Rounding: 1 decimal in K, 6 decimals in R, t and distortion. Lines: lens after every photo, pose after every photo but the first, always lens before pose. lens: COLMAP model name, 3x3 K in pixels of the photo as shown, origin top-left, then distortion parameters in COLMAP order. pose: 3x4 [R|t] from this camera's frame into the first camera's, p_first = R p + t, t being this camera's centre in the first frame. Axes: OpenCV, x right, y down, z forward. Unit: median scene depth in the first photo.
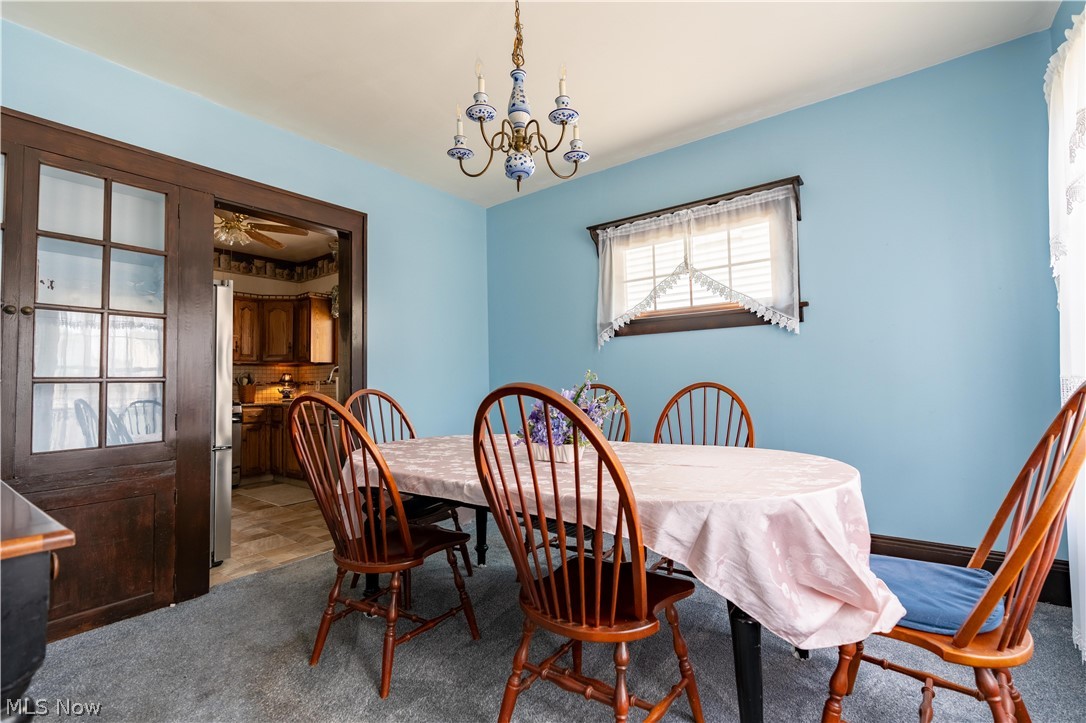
lens RADIAL K [[489.2, 0, 545.6], [0, 489.2, 364.3], [0, 0, 1]] dist [-0.009802, 0.002691]
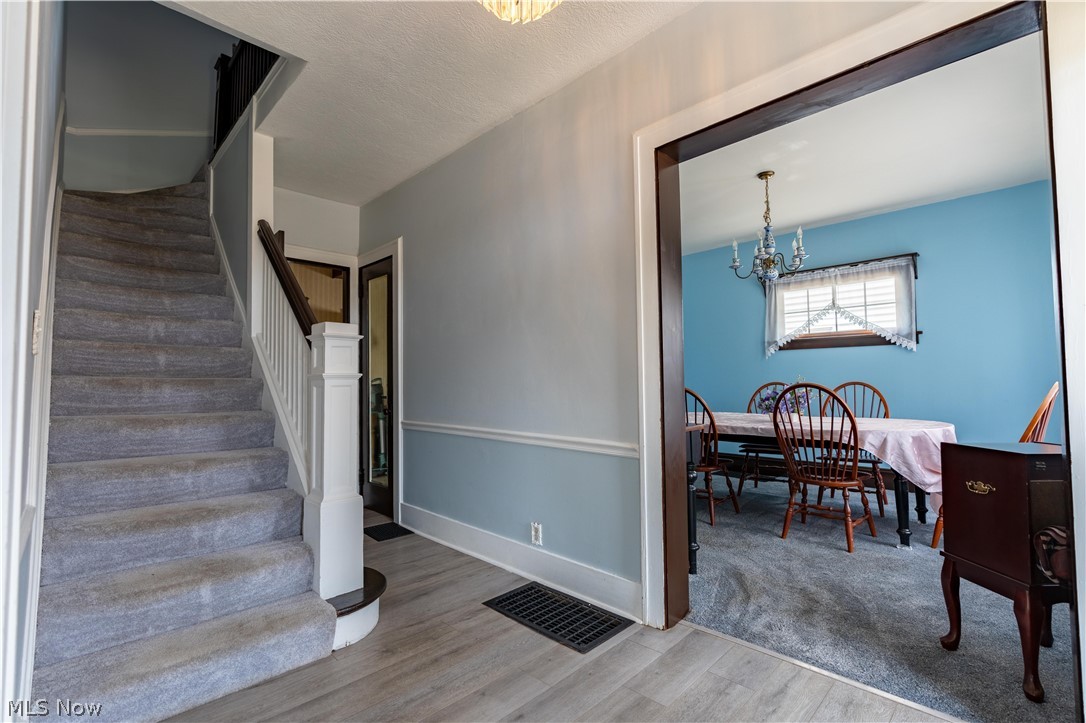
lens RADIAL K [[489.2, 0, 543.8], [0, 489.2, 364.9], [0, 0, 1]] dist [-0.009802, 0.002691]
pose [[0.989684, 0.001150, -0.143265, -0.437388], [0.000316, 0.999948, 0.010208, -0.034126], [0.143270, -0.010148, 0.989632, -0.718652]]
